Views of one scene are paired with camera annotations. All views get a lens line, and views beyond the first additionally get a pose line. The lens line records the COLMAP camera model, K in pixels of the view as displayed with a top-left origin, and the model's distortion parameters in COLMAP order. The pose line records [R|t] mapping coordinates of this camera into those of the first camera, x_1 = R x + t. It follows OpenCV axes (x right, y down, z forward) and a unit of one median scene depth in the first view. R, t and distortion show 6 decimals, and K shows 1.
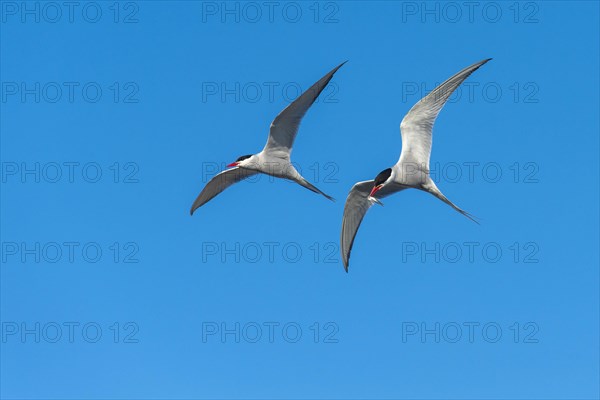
lens RADIAL K [[283.3, 0, 300.0], [0, 283.3, 200.0], [0, 0, 1]] dist [-0.000776, -0.000134]
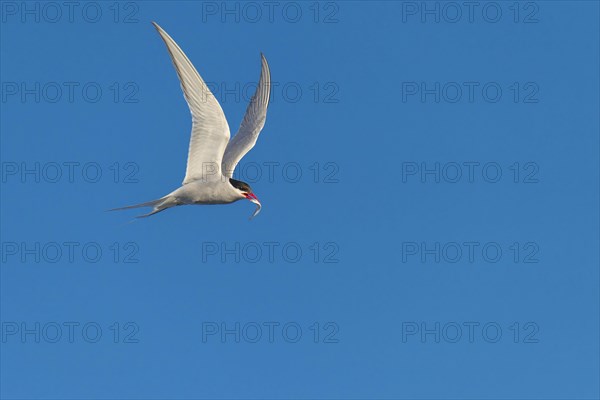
lens RADIAL K [[283.3, 0, 300.0], [0, 283.3, 200.0], [0, 0, 1]] dist [-0.000776, -0.000134]
pose [[1.000000, 0.000182, -0.000106, 0.000419], [-0.000182, 1.000000, -0.000095, -1.130025], [0.000106, 0.000095, 1.000000, -0.000505]]
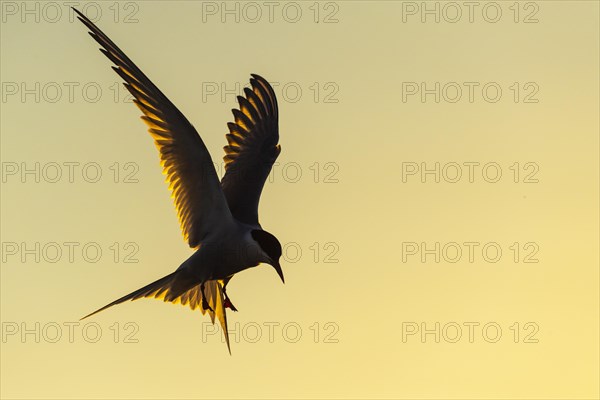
lens RADIAL K [[283.3, 0, 300.0], [0, 283.3, 200.0], [0, 0, 1]] dist [-0.000776, -0.000134]
pose [[1.000000, 0.000611, 0.000030, 0.000209], [-0.000611, 1.000000, -0.000284, 0.564528], [-0.000030, 0.000284, 1.000000, -0.000120]]
